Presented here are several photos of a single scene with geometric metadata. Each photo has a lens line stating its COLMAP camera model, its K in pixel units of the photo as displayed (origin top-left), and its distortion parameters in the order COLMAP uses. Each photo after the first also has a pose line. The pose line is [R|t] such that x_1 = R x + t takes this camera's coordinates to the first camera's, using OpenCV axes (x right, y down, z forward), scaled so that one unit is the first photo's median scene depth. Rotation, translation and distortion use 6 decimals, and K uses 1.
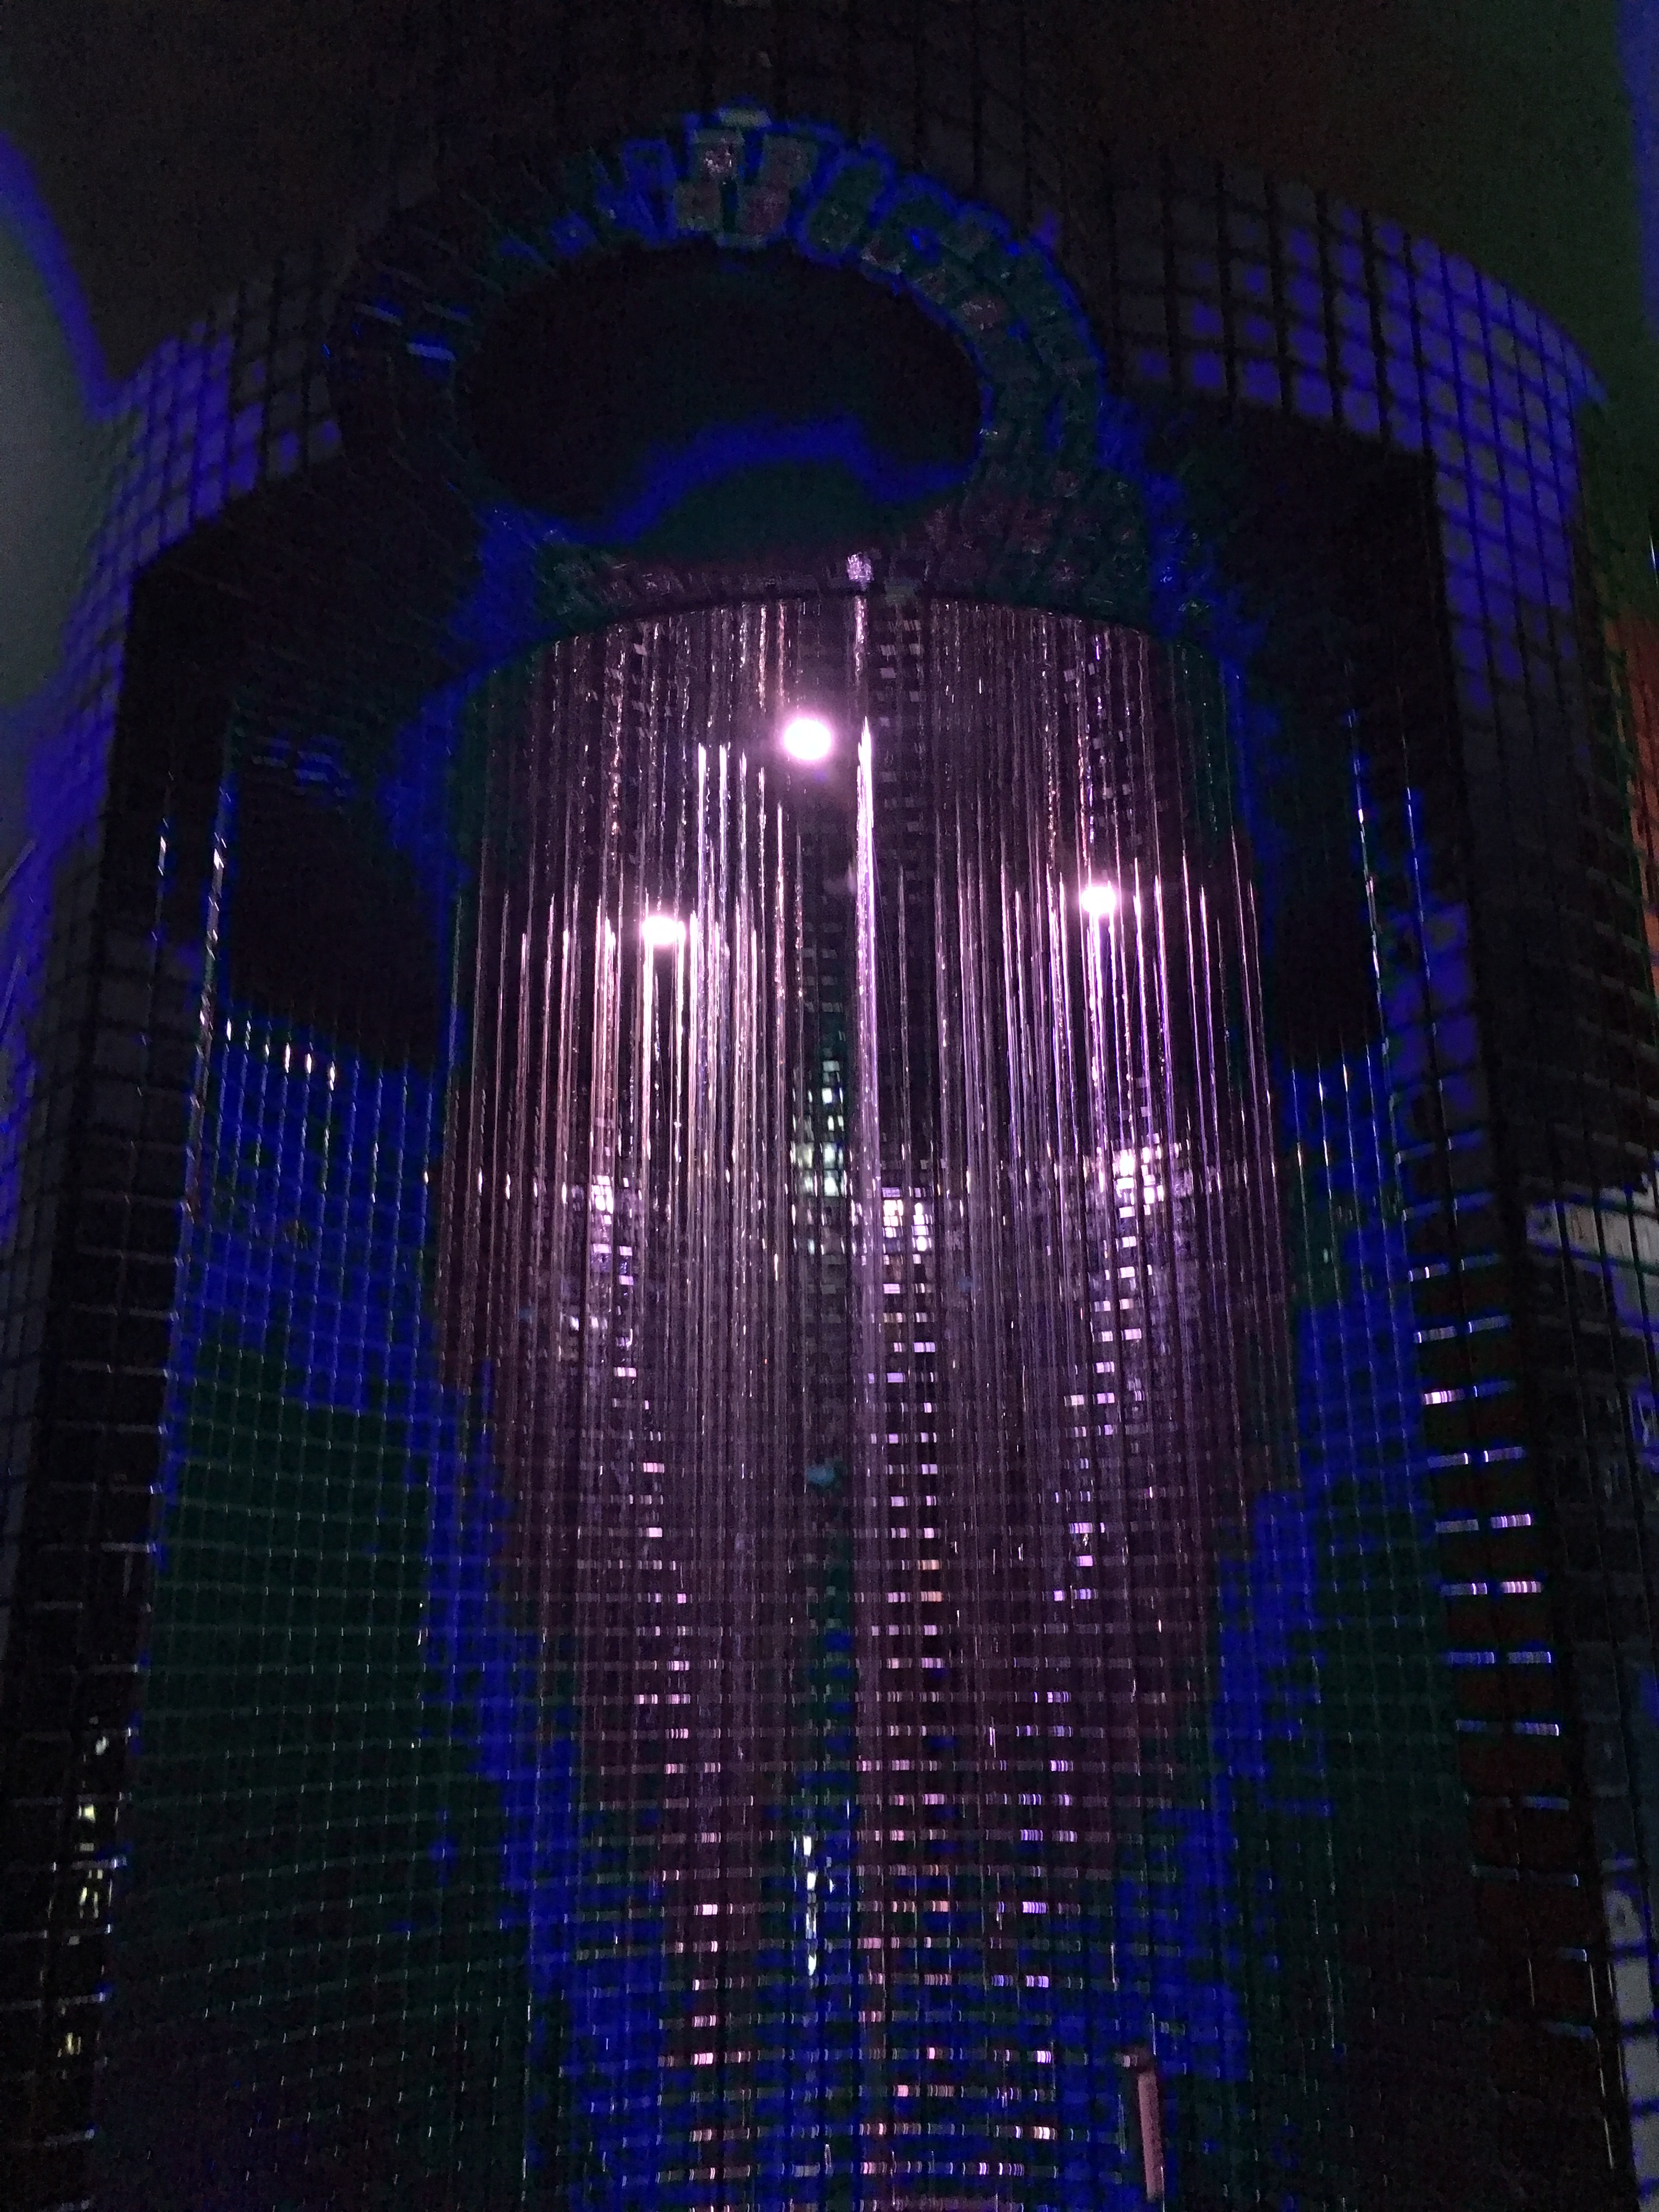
lens RADIAL K [[1884.3, 0, 837.3], [0, 1884.3, 1096.8], [0, 0, 1]] dist [0.097949, -0.151036]
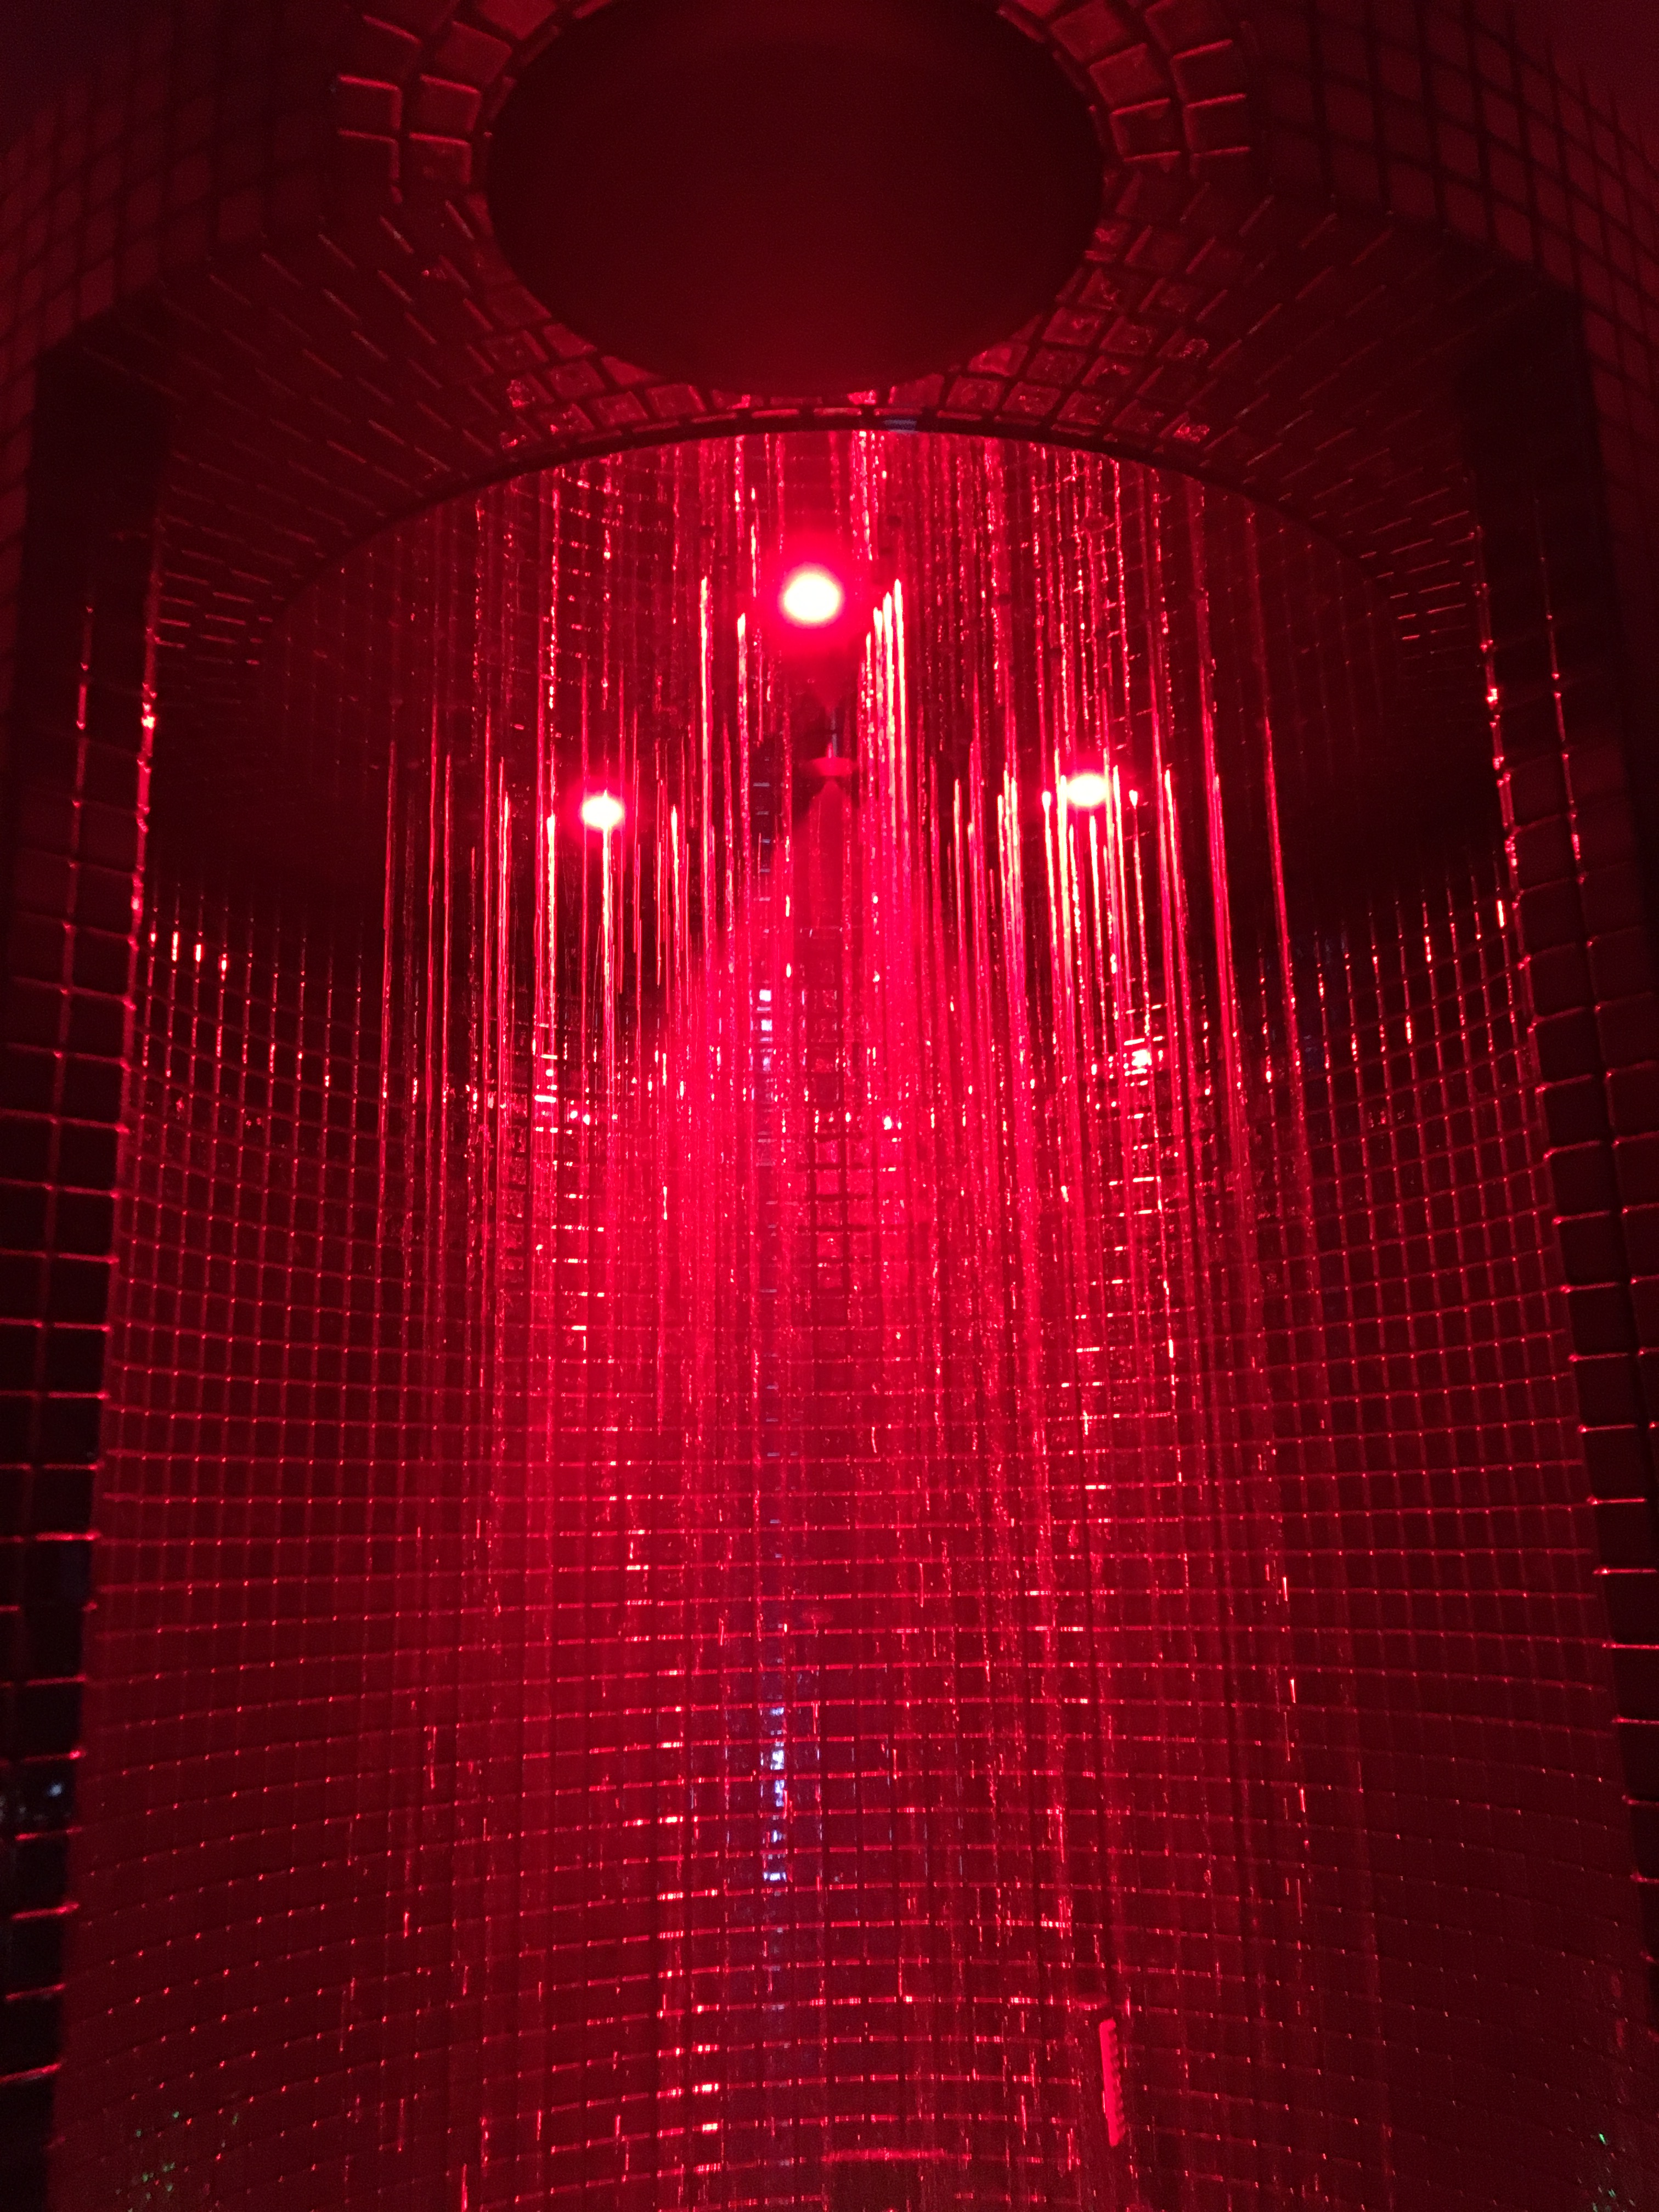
lens RADIAL K [[1884.3, 0, 837.3], [0, 1884.3, 1096.8], [0, 0, 1]] dist [0.097949, -0.151036]
pose [[0.994600, 0.008676, 0.103421, -0.116166], [-0.014853, 0.998141, 0.059101, -0.011497], [-0.102716, -0.060318, 0.992880, 0.133180]]
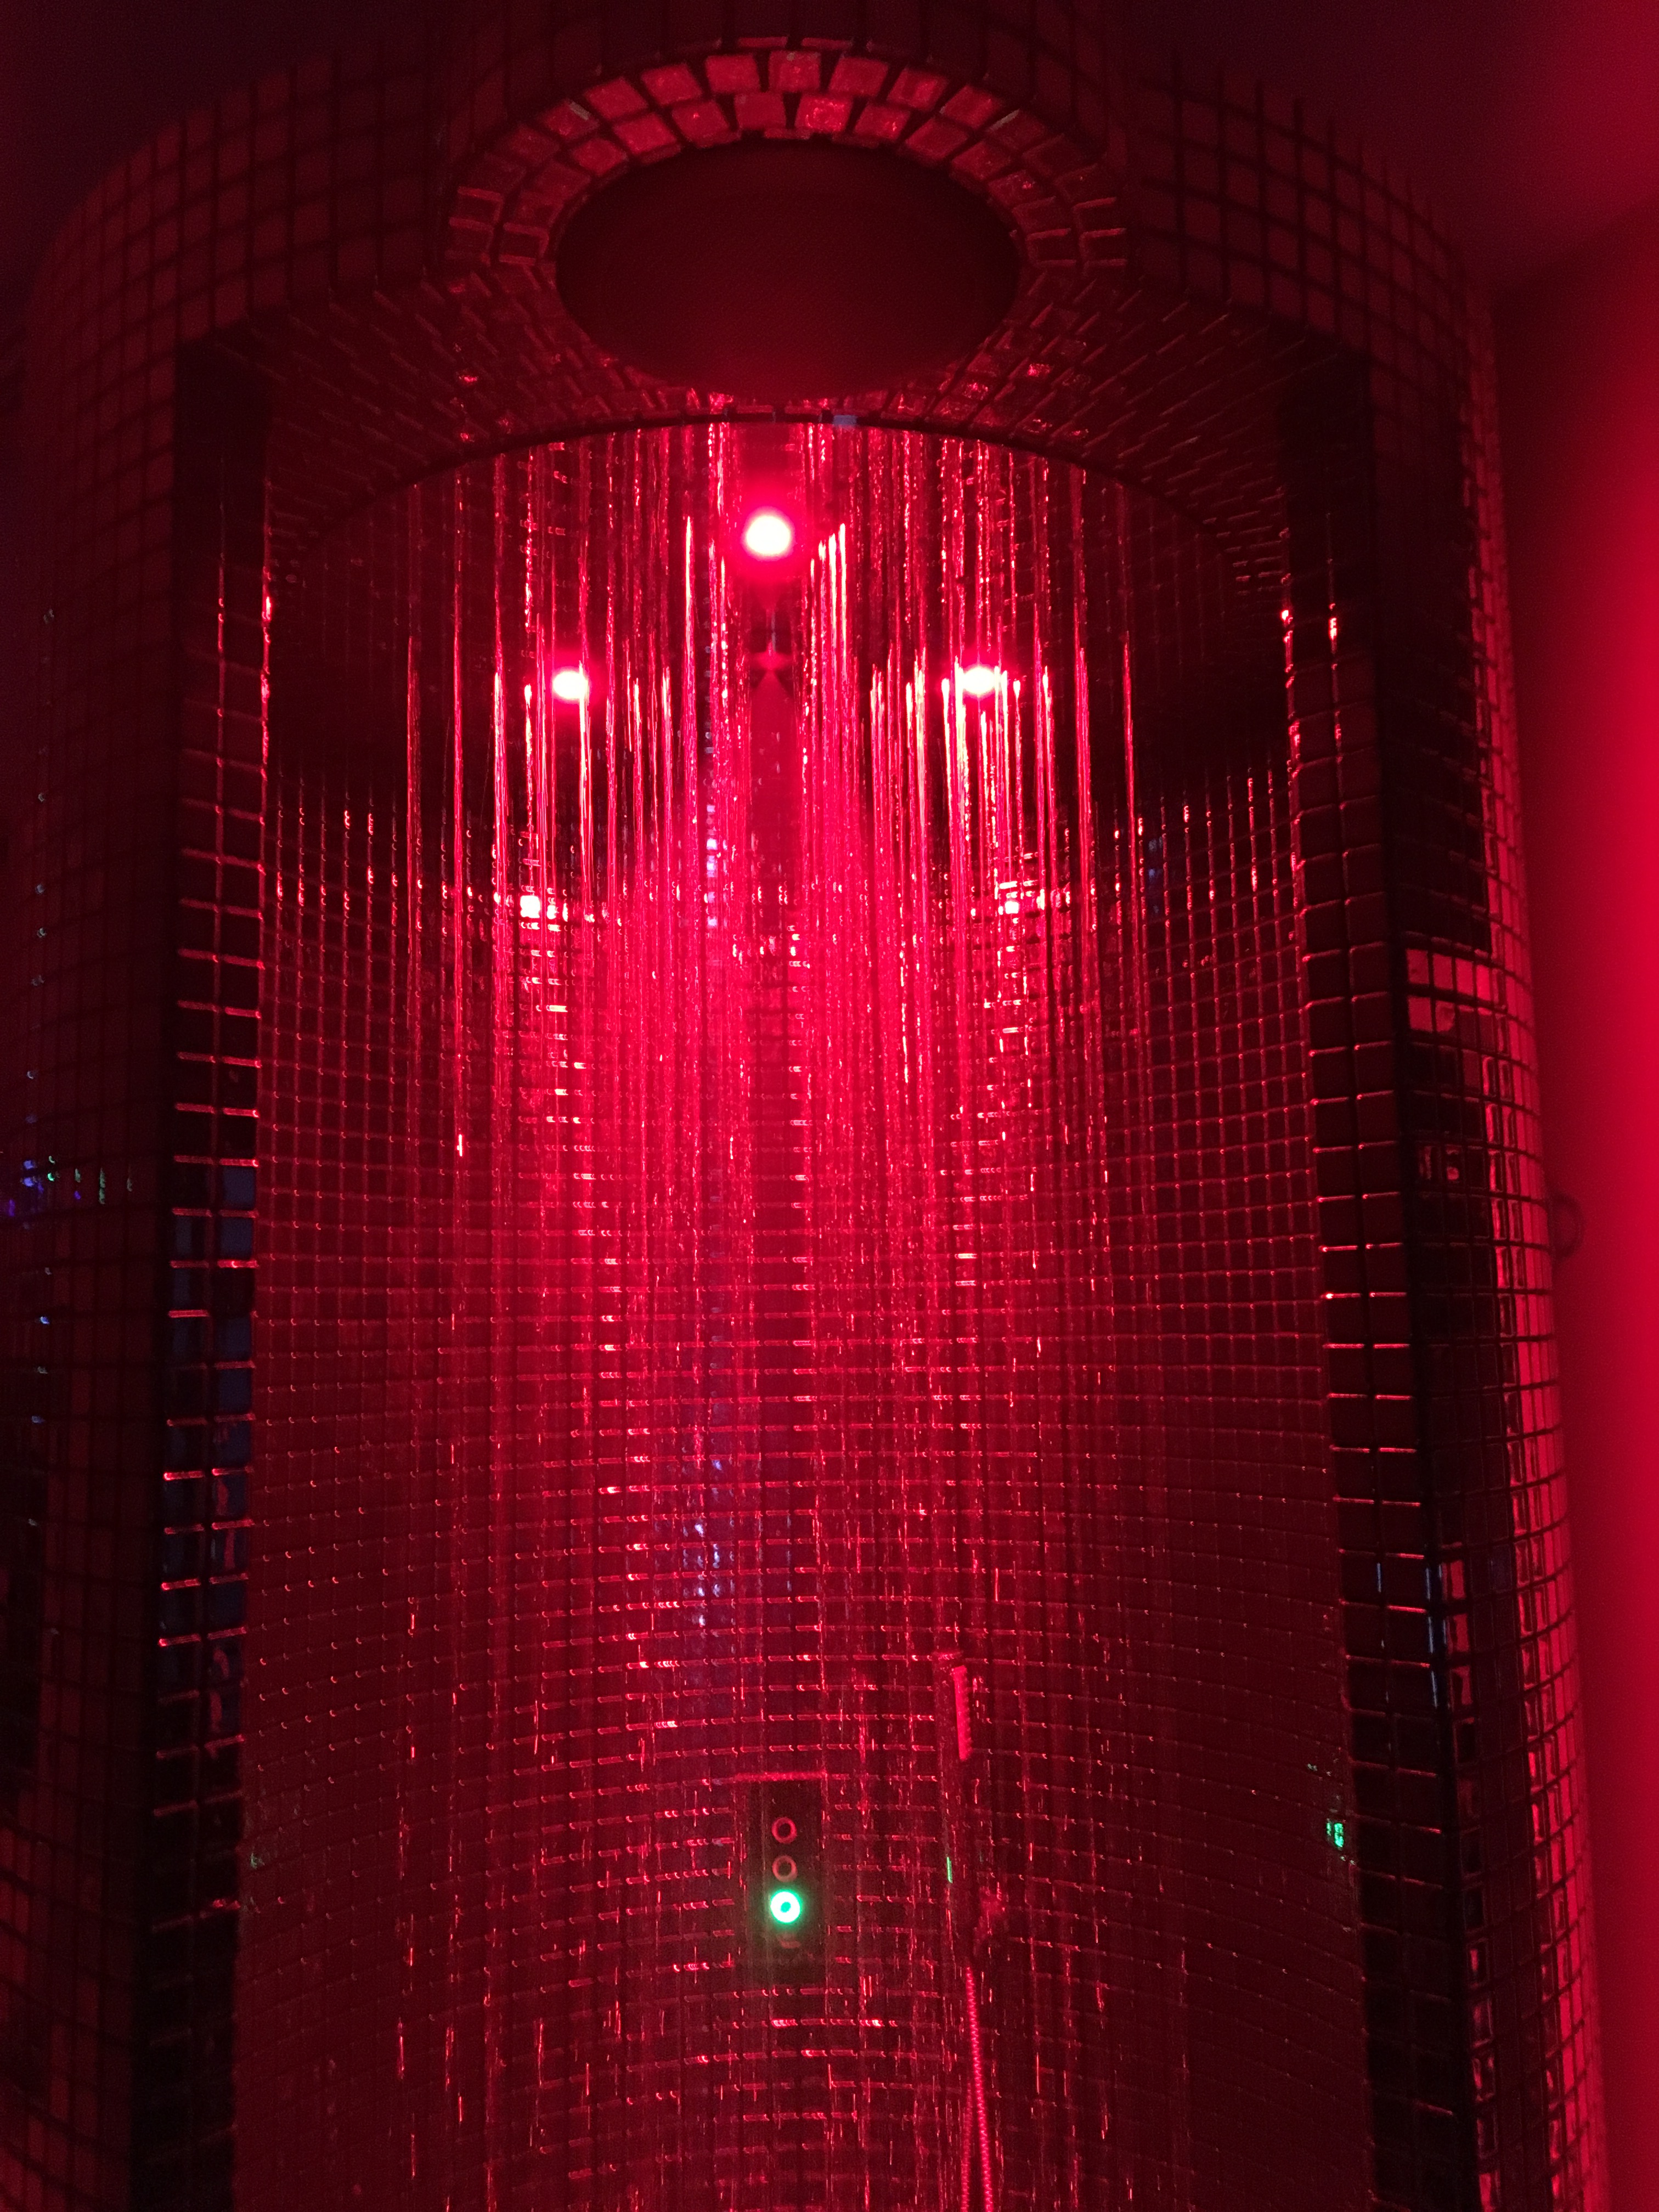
lens RADIAL K [[1883.0, 0, 833.2], [0, 1883.0, 1098.2], [0, 0, 1]] dist [0.099834, -0.141688]
pose [[0.984097, 0.013187, 0.177143, -0.209401], [-0.042667, 0.985593, 0.163664, -0.062300], [-0.172433, -0.168619, 0.970482, -0.153092]]
